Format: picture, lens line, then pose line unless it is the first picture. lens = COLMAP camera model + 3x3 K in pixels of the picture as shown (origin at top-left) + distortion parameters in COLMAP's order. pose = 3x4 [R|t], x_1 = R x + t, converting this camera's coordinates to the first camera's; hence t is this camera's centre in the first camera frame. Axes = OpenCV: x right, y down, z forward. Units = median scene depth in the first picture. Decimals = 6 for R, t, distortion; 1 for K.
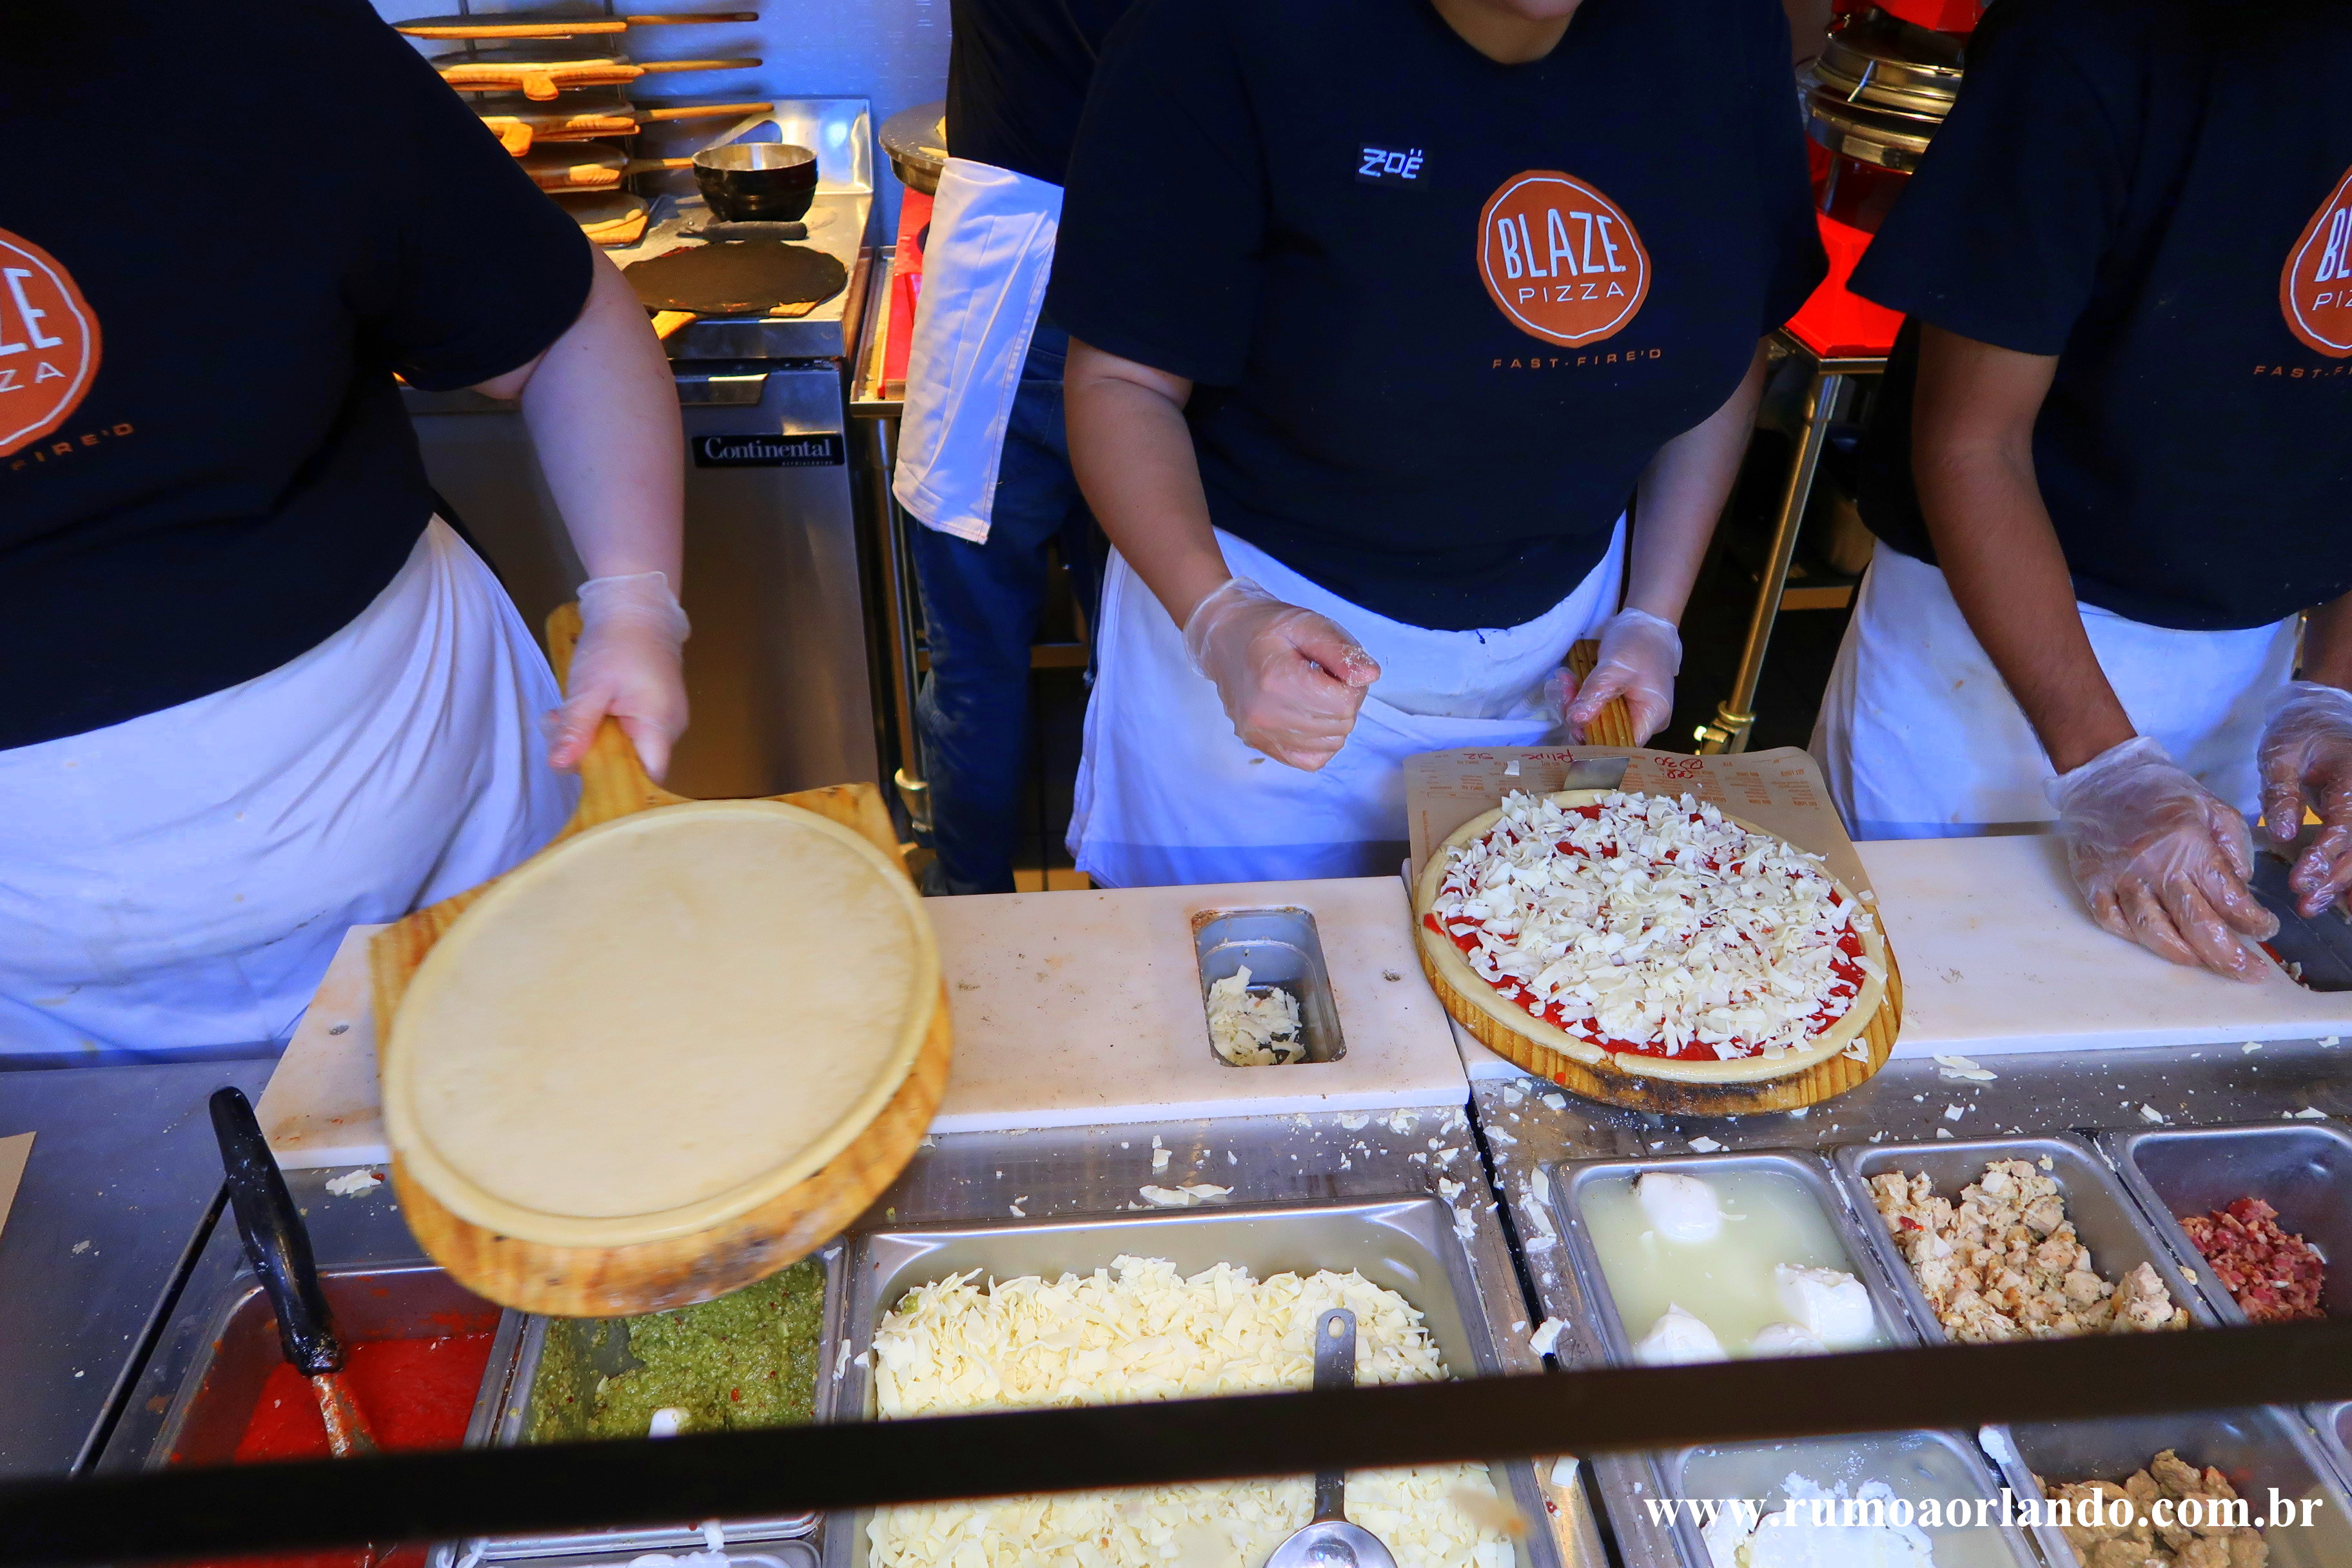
lens RADIAL K [[1620.5, 0, 1147.1], [0, 1620.5, 777.7], [0, 0, 1]] dist [-0.026961, 0.017159]
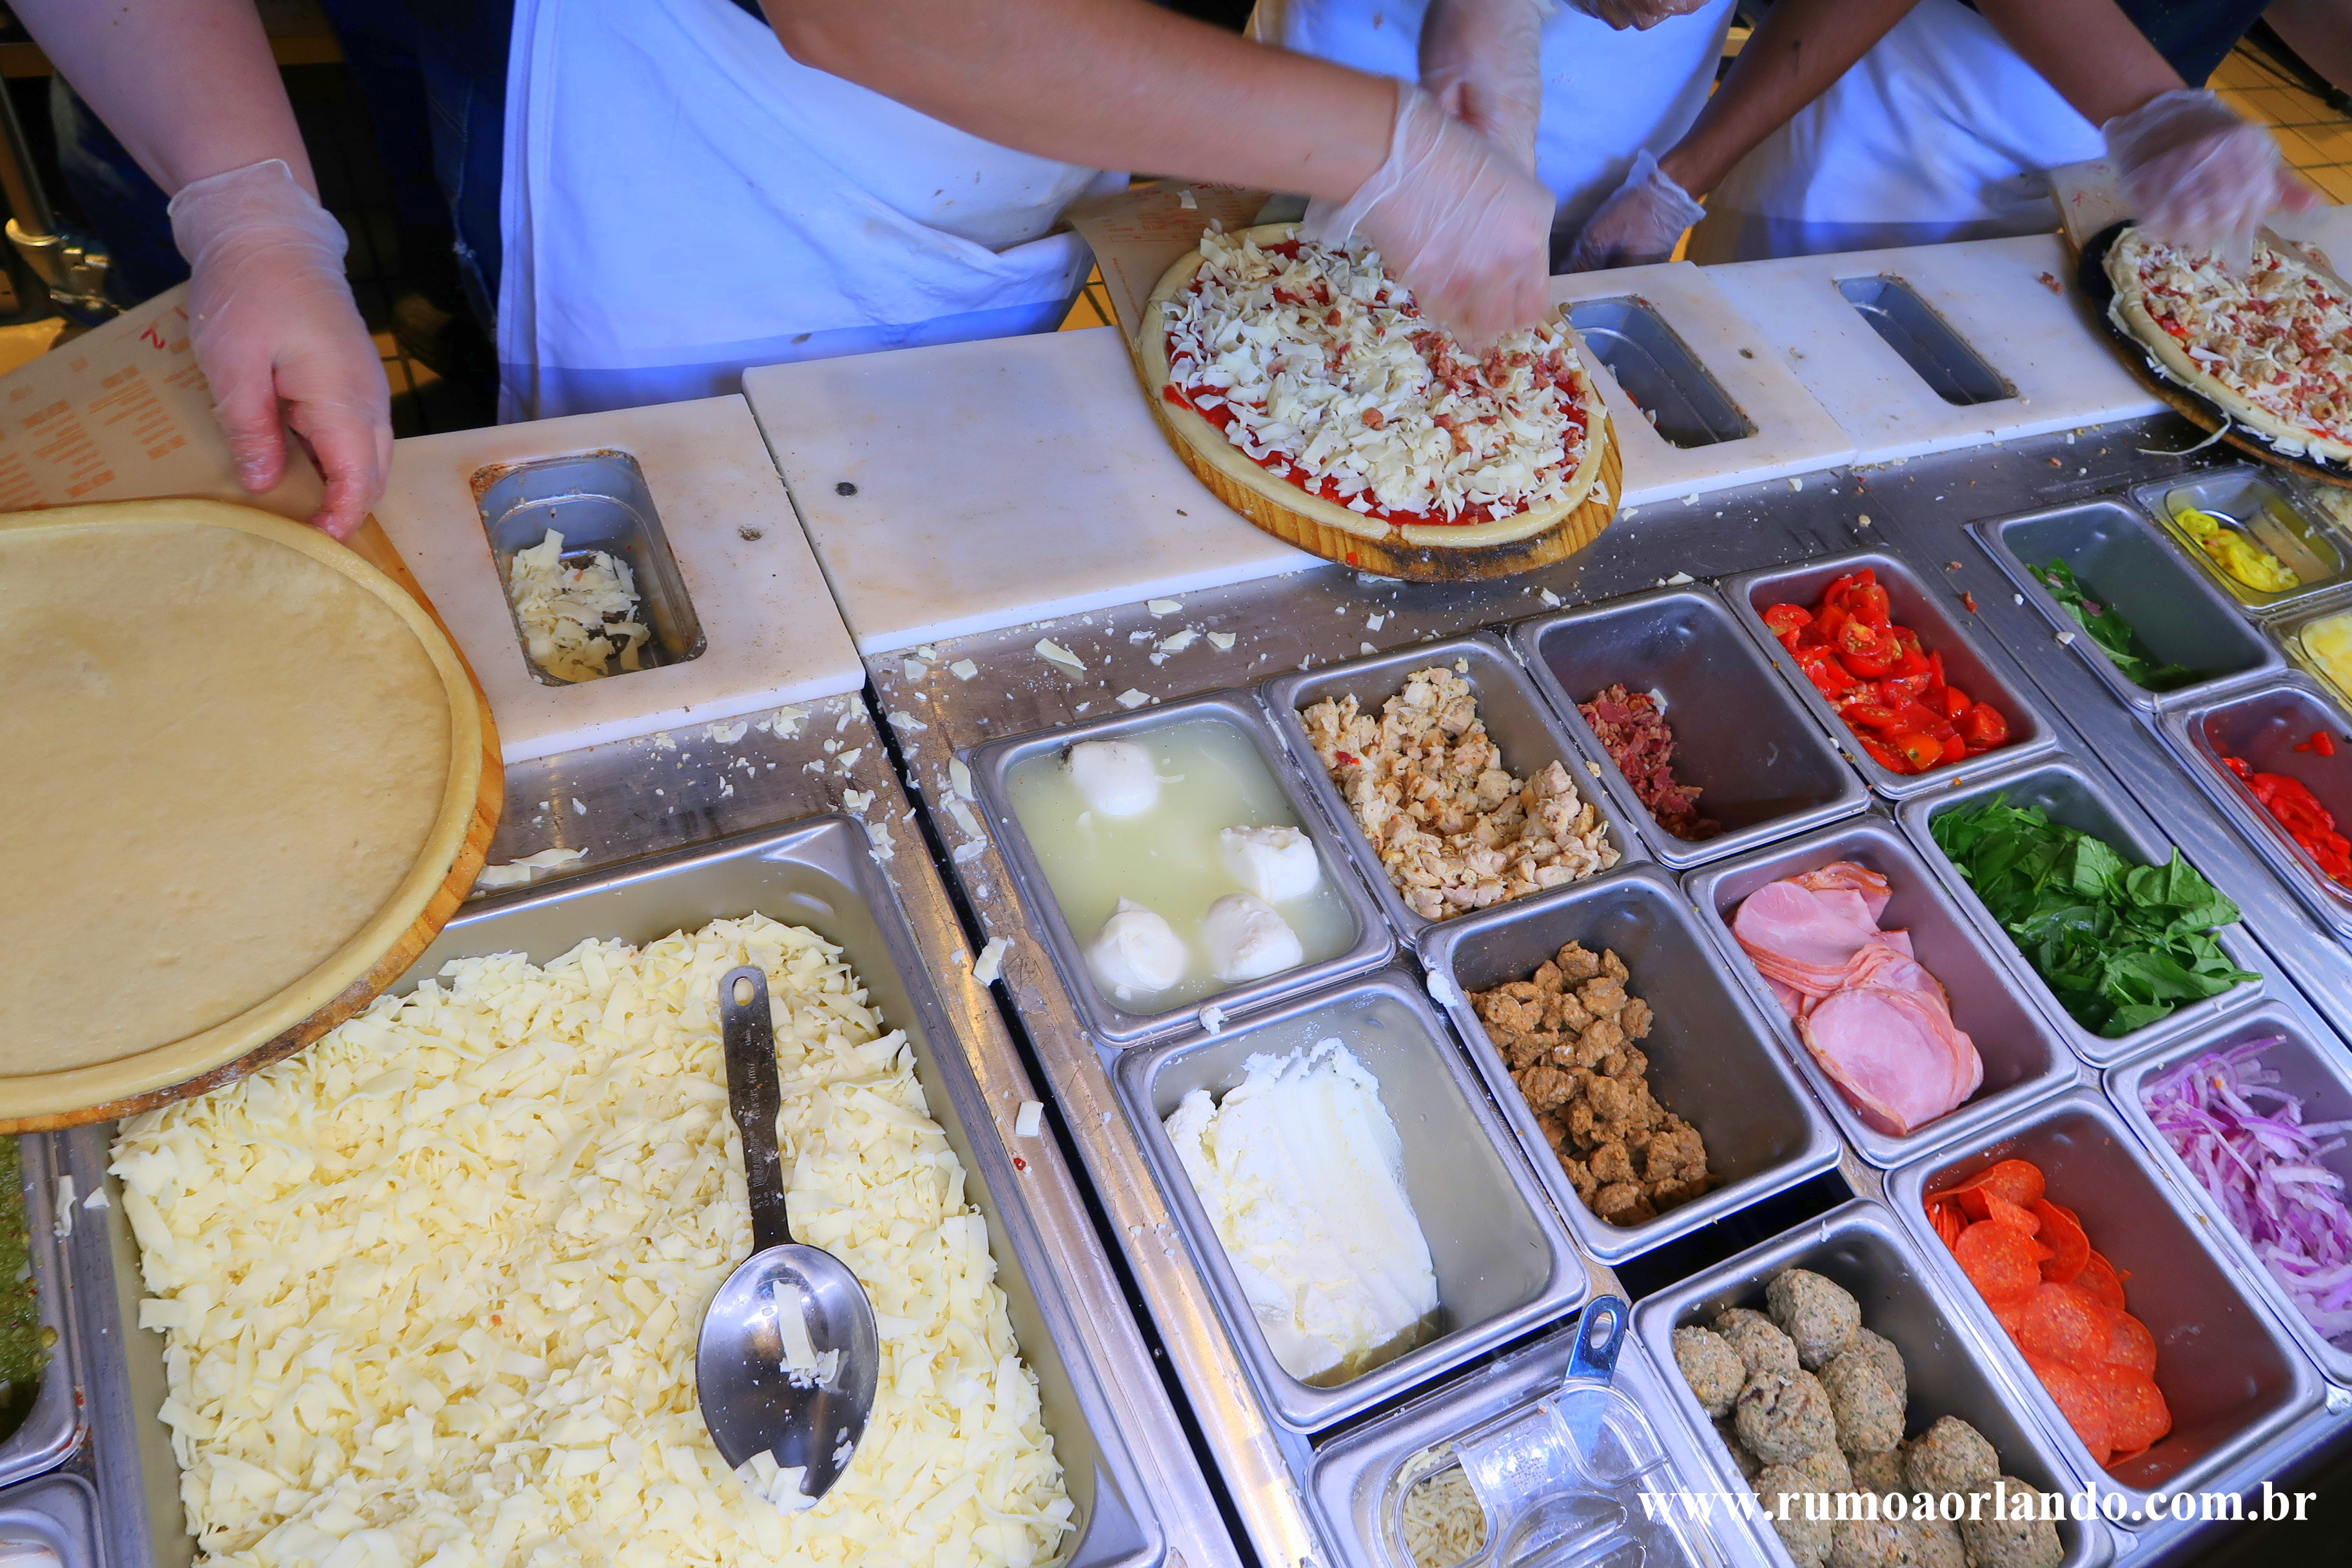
lens RADIAL K [[1620.5, 0, 1147.1], [0, 1620.5, 777.7], [0, 0, 1]] dist [-0.026961, 0.017159]
pose [[0.913185, -0.170109, 0.370346, 0.016697], [0.025764, 0.931002, 0.364105, -0.056615], [-0.406731, -0.322954, 0.854559, 0.230167]]
